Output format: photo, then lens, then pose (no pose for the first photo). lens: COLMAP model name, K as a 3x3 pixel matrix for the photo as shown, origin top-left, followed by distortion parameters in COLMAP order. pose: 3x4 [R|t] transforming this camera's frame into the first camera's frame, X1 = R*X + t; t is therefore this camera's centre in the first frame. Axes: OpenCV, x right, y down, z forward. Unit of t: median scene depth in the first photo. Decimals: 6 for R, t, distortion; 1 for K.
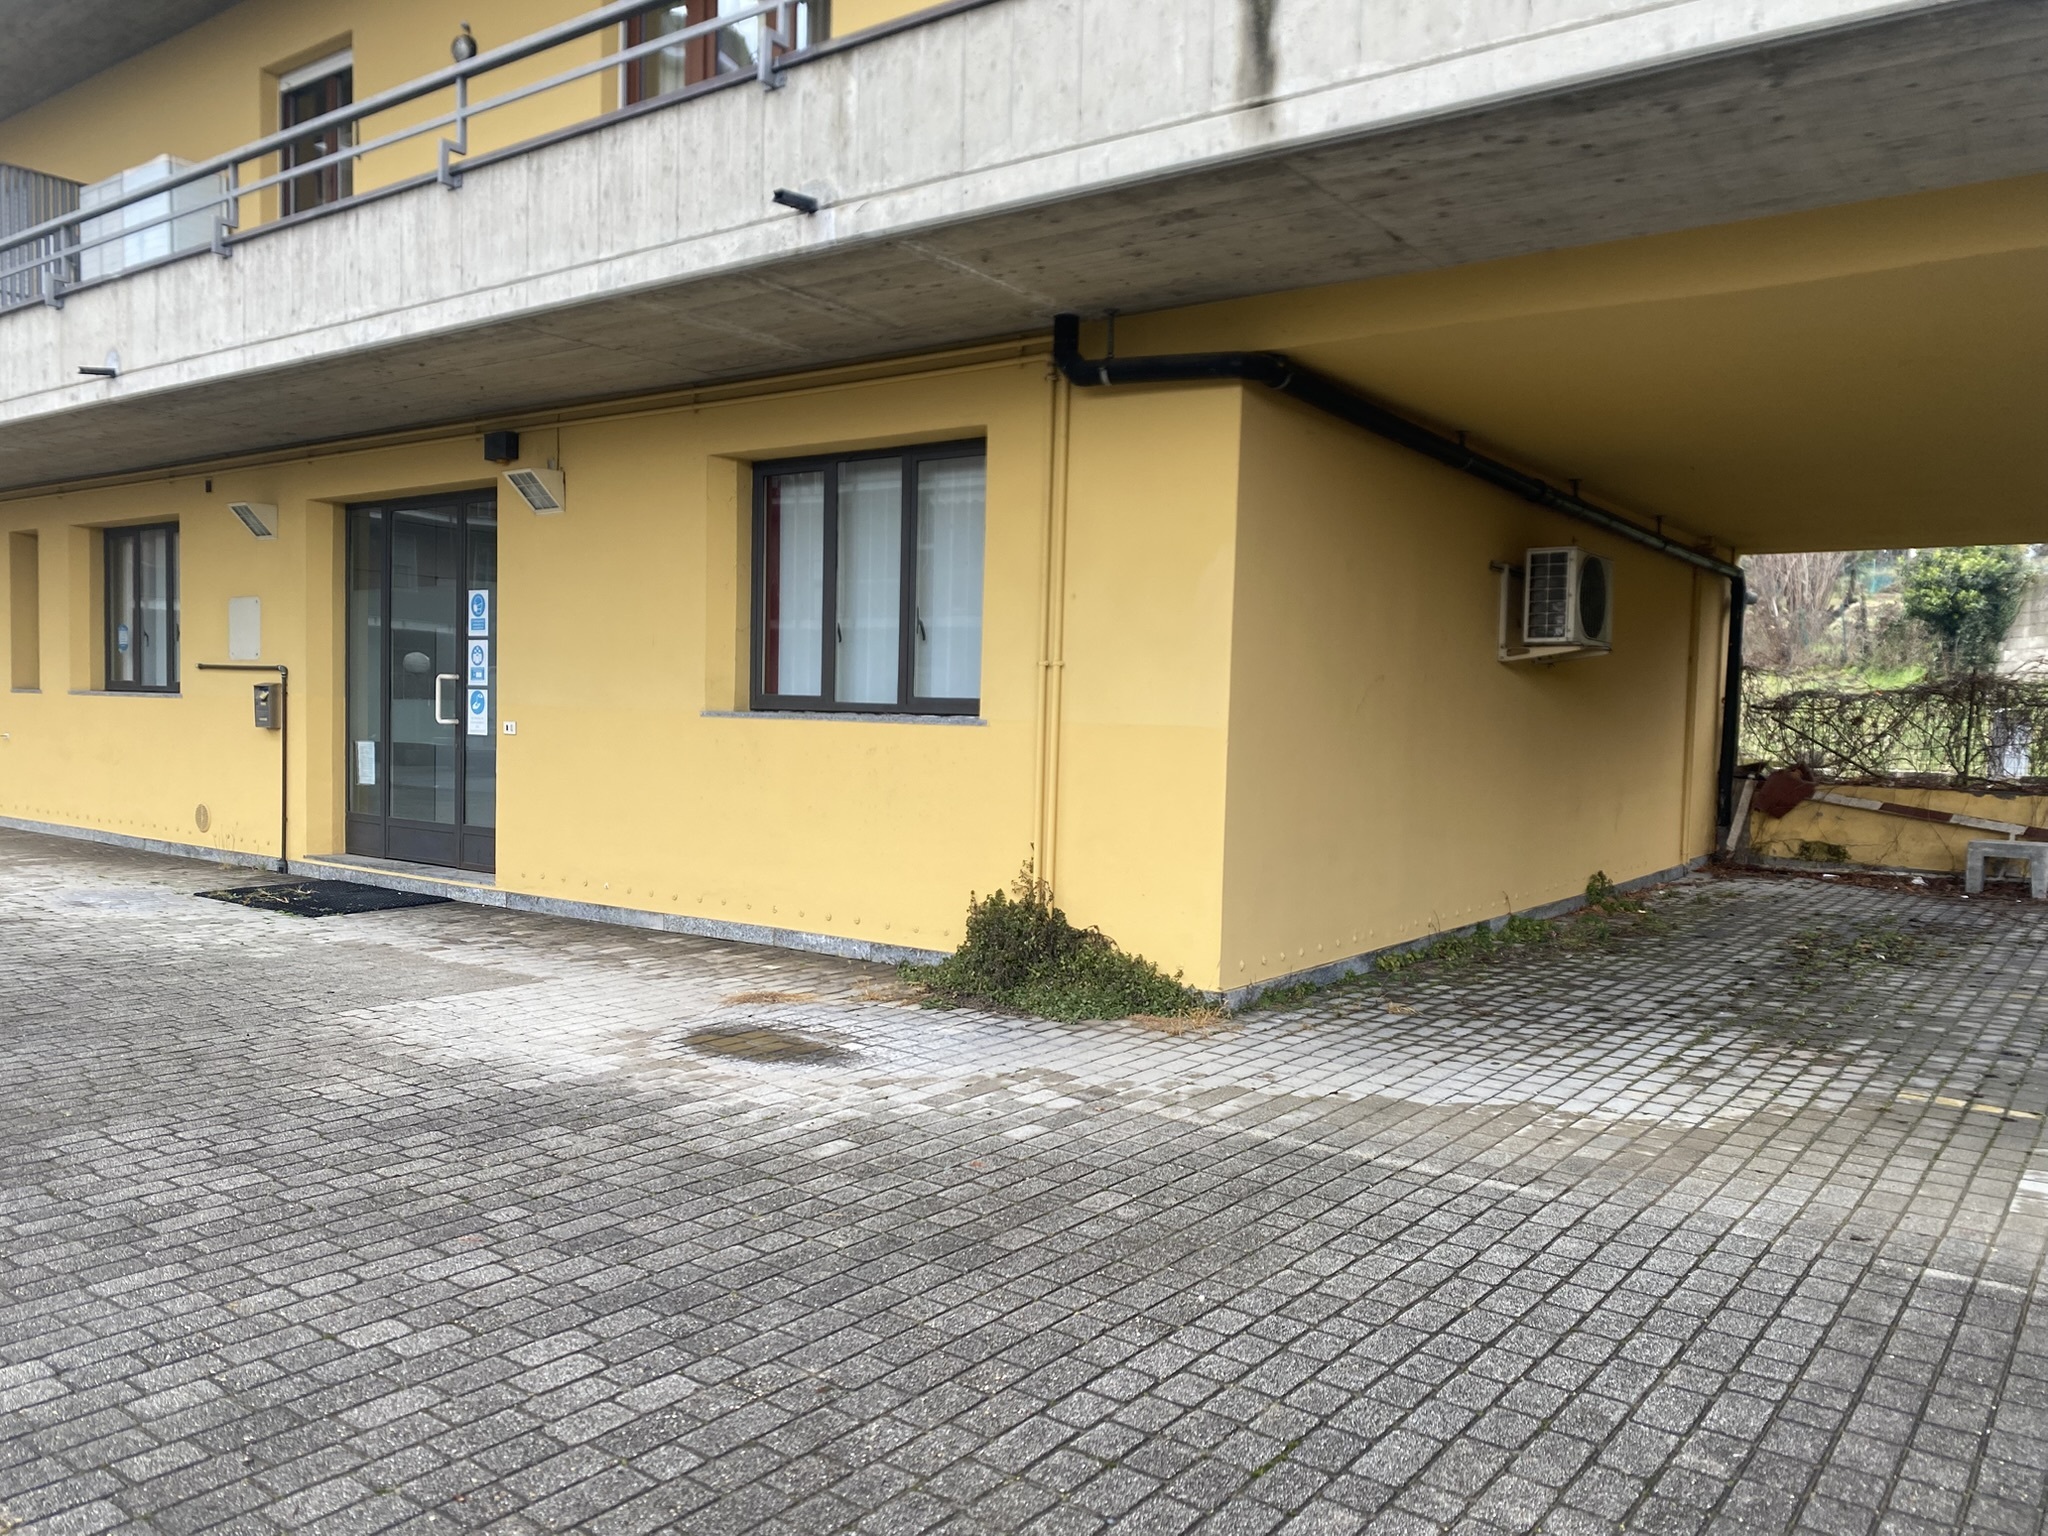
lens RADIAL K [[1679.0, 0, 979.2], [0, 1679.0, 774.7], [0, 0, 1]] dist [0.097255, -0.037409]
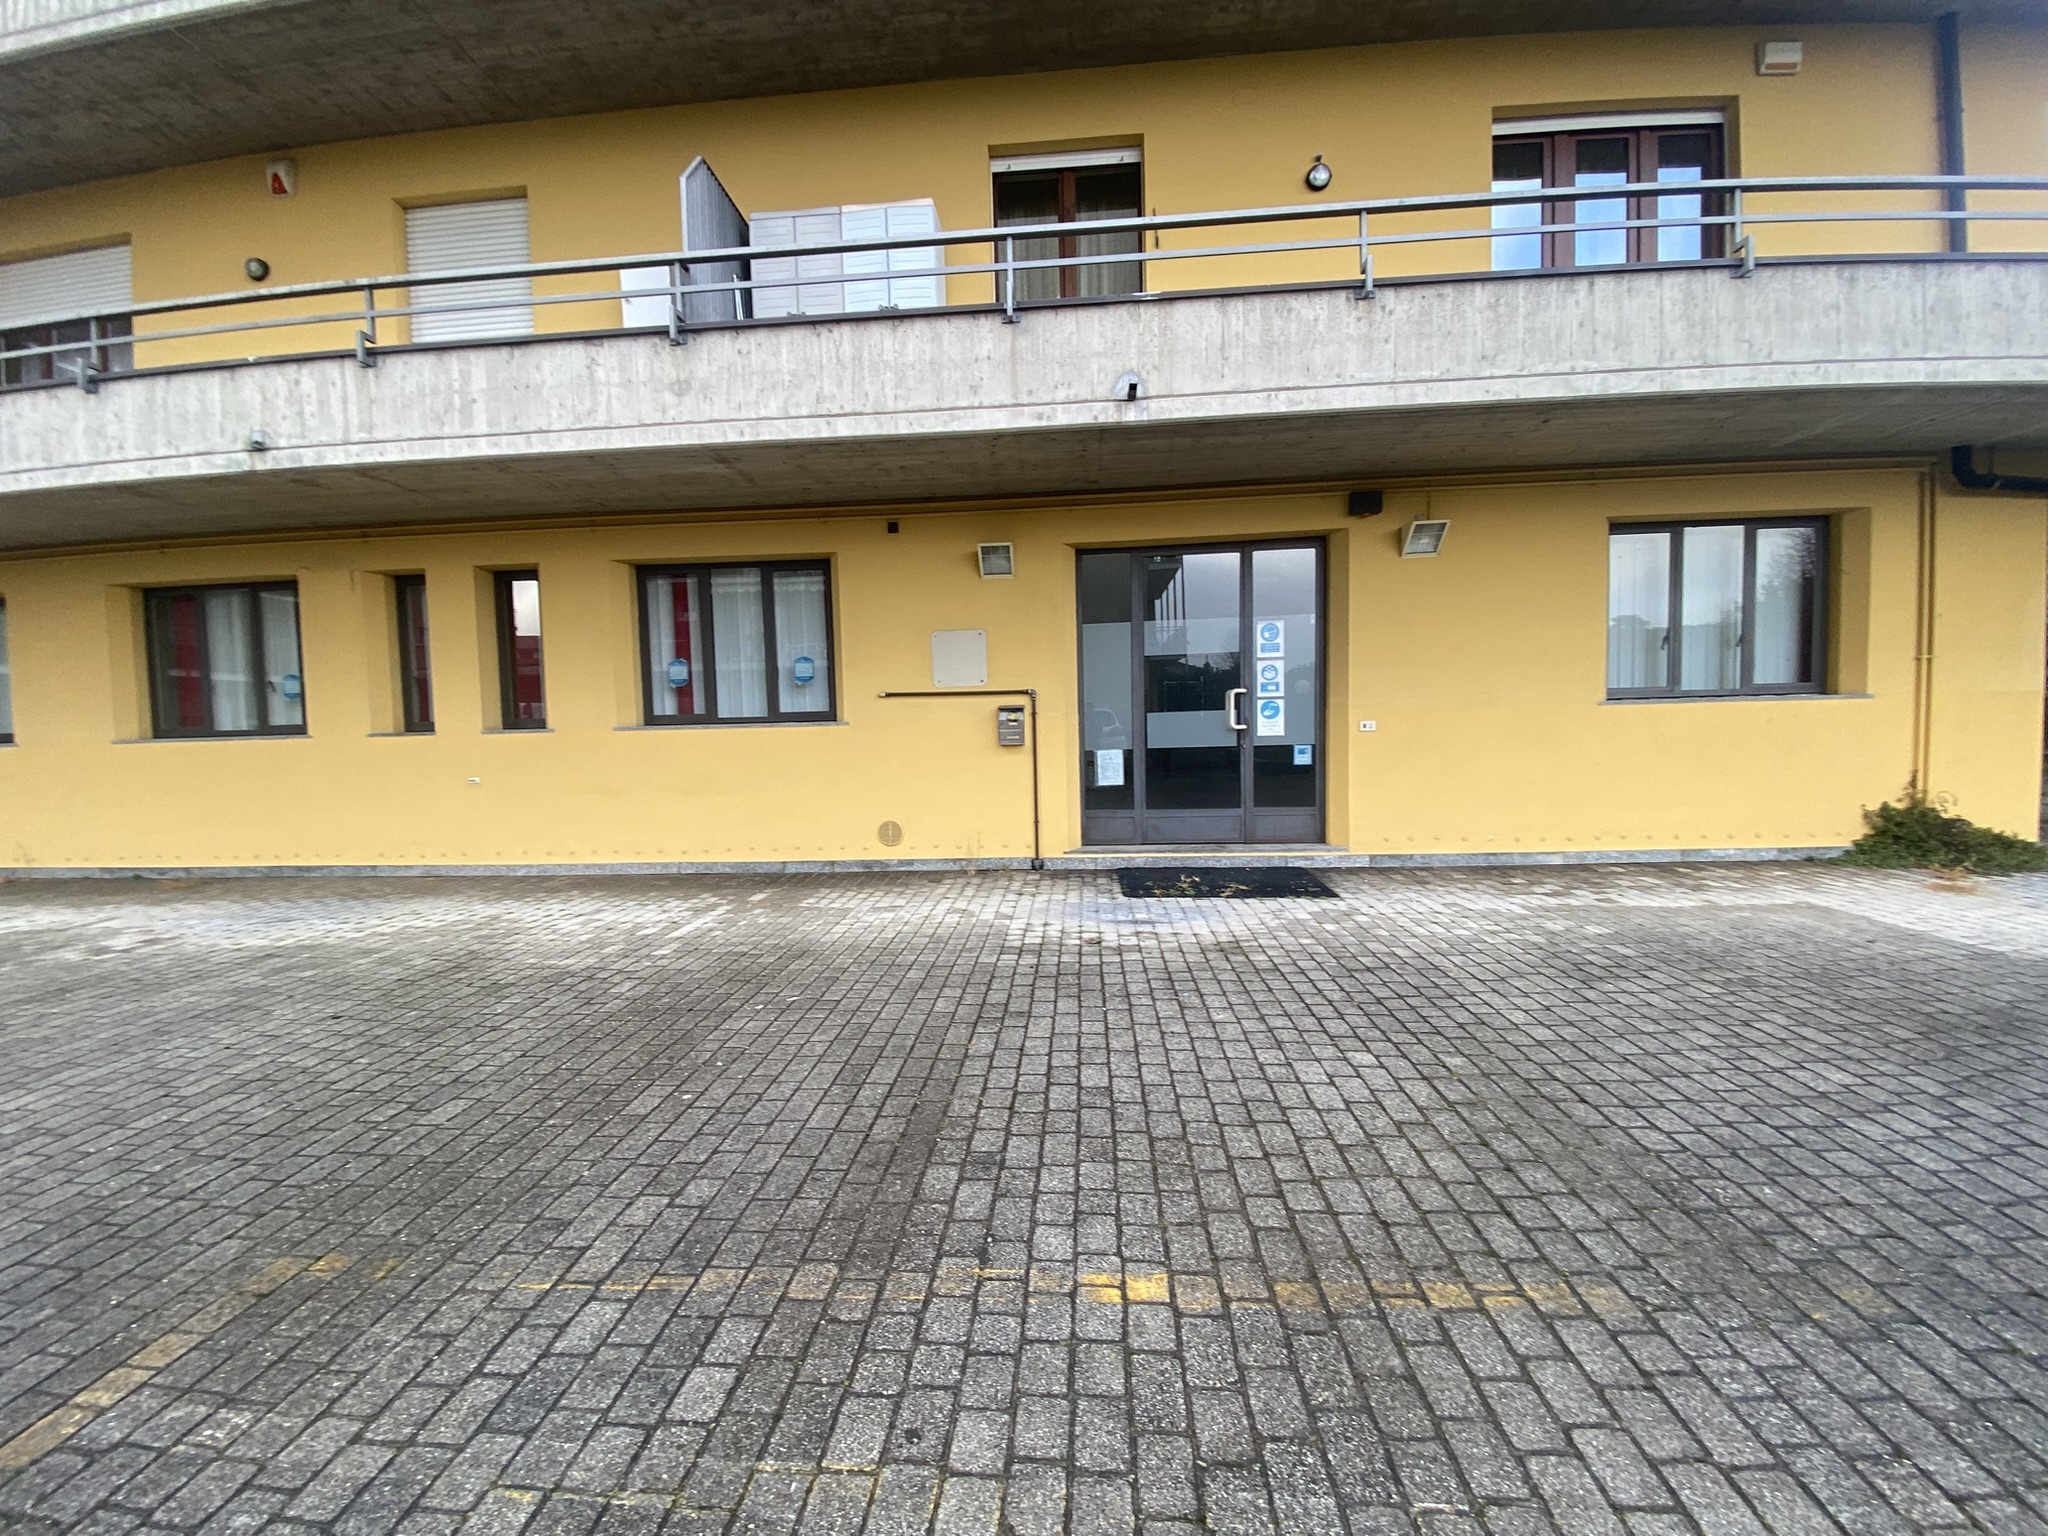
lens RADIAL K [[739.2, 0, 1024.8], [0, 739.2, 726.8], [0, 0, 1]] dist [0.000401, -0.008429]
pose [[0.808154, -0.059064, 0.586002, -0.755223], [0.065973, 0.997775, 0.009583, -0.046569], [-0.585265, 0.030916, 0.810253, 0.647890]]
